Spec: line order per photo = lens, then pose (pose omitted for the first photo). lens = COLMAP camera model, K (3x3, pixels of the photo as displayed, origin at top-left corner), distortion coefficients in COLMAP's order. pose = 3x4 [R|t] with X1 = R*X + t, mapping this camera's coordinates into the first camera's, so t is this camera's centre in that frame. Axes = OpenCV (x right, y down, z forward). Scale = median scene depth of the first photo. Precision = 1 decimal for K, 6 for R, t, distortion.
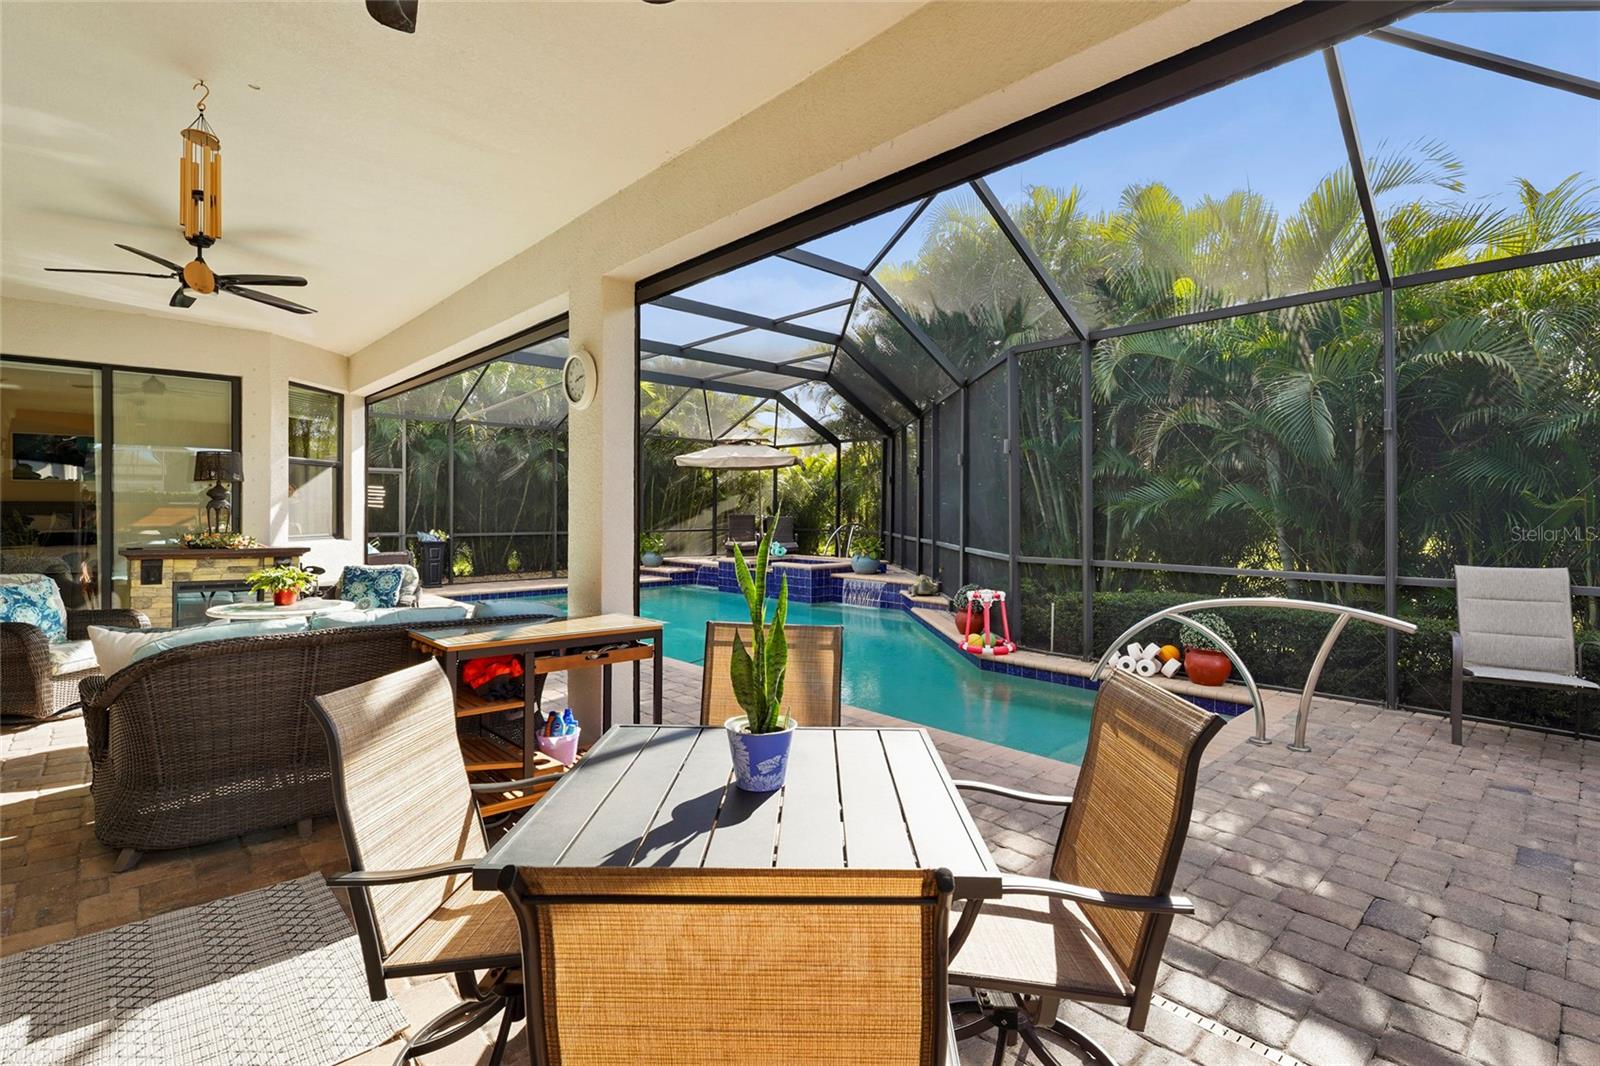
lens RADIAL K [[752.5, 0, 799.7], [0, 752.5, 516.6], [0, 0, 1]] dist [0.003534, 0.000615]
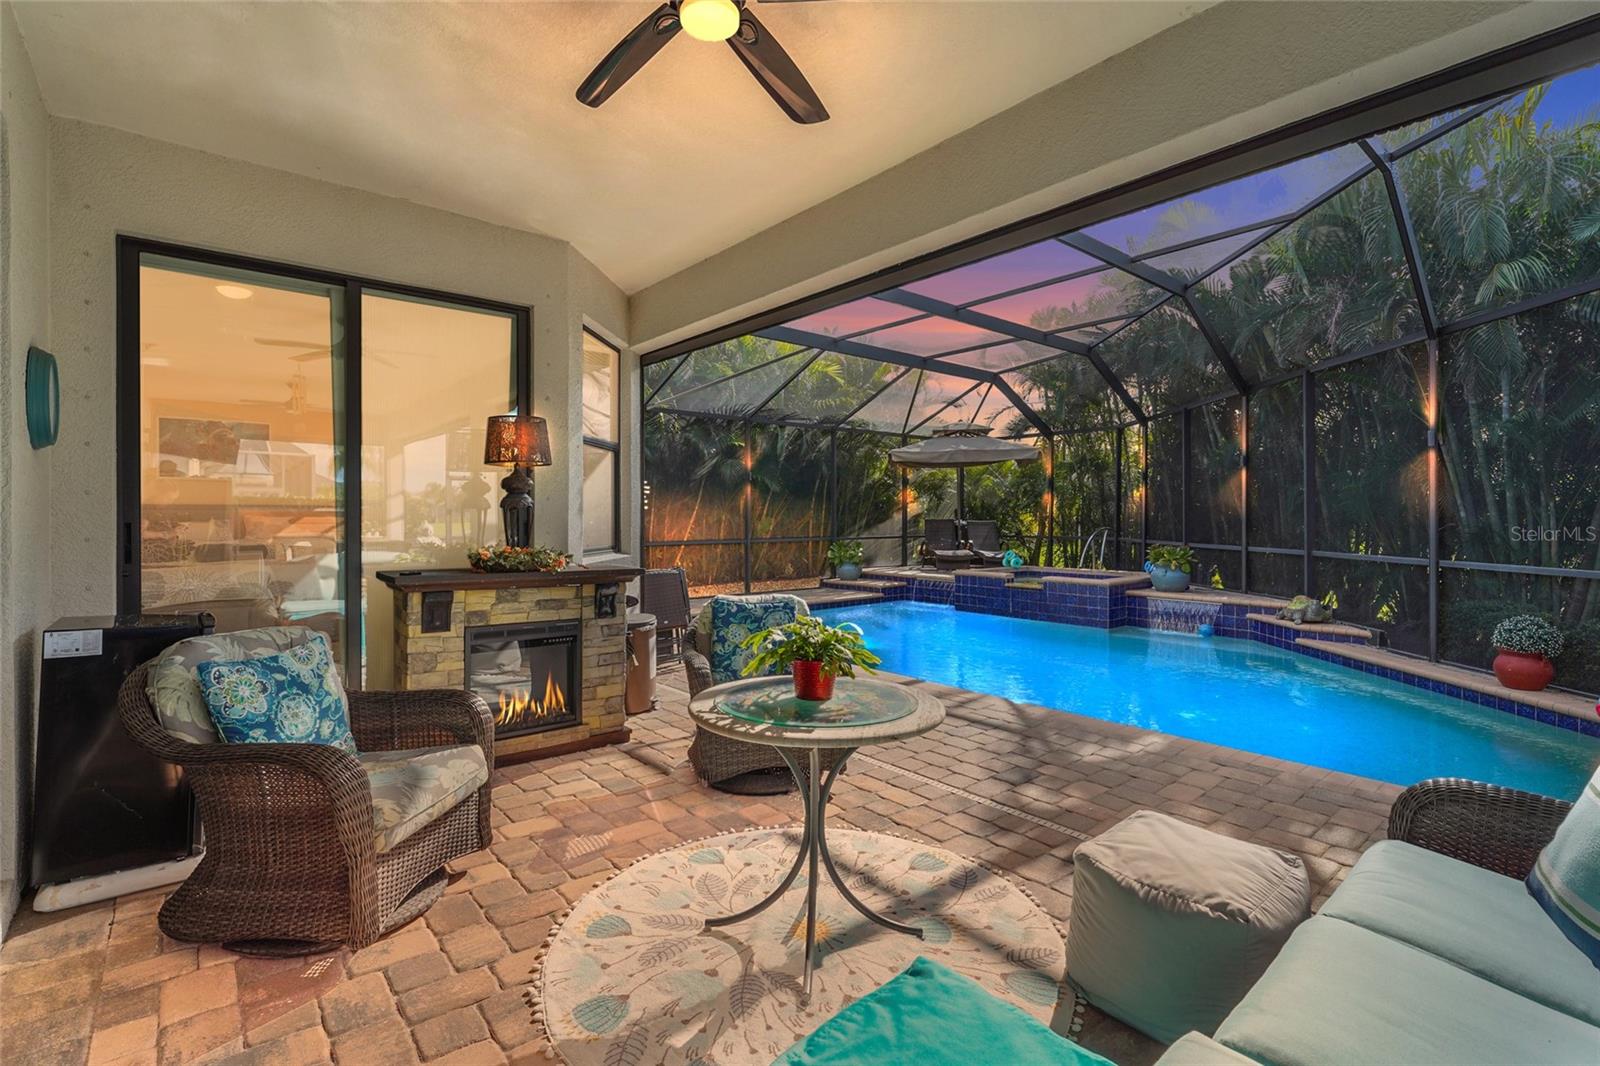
lens RADIAL K [[729.0, 0, 810.7], [0, 729.0, 528.8], [0, 0, 1]] dist [-0.002072, 0.000022]
pose [[0.999246, -0.004503, -0.038572, -0.486062], [0.004815, 0.999956, 0.008013, 0.003194], [0.038534, -0.008192, 0.999224, 0.387406]]
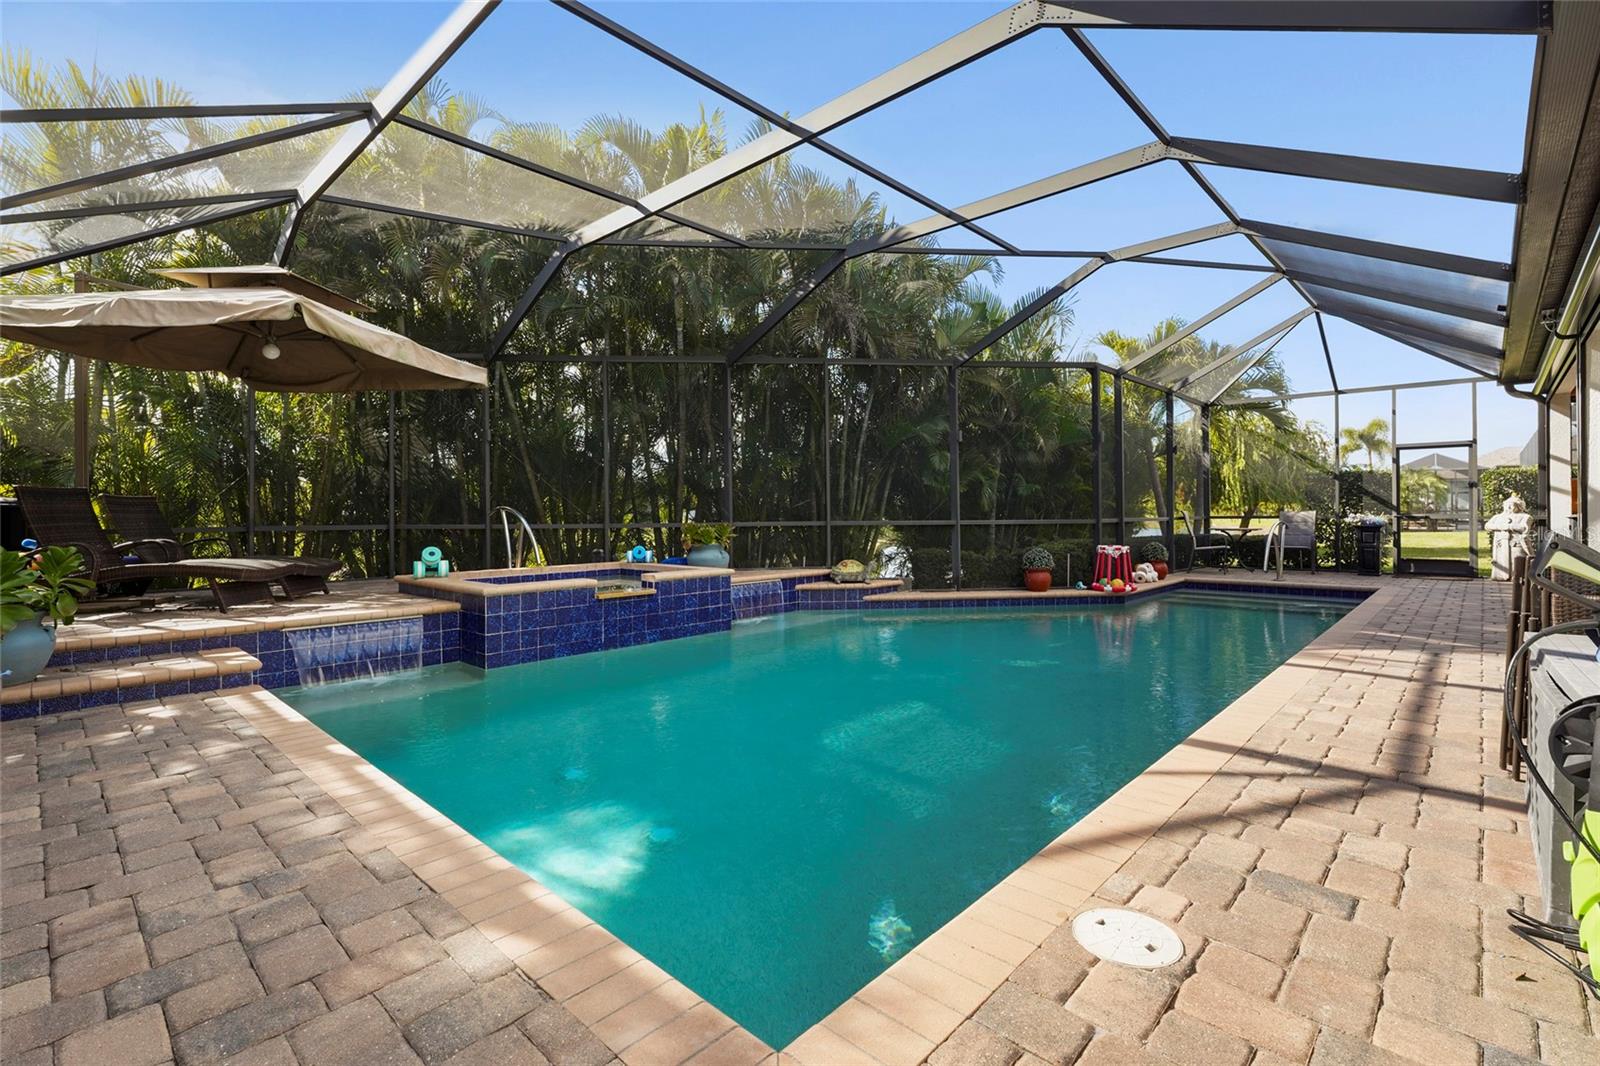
lens RADIAL K [[729.0, 0, 810.7], [0, 729.0, 528.8], [0, 0, 1]] dist [-0.002072, 0.000022]
pose [[-0.076125, -0.025956, 0.996760, -1.082567], [0.010292, 0.999587, 0.026816, 0.028365], [-0.997045, 0.012300, -0.075826, 1.759149]]
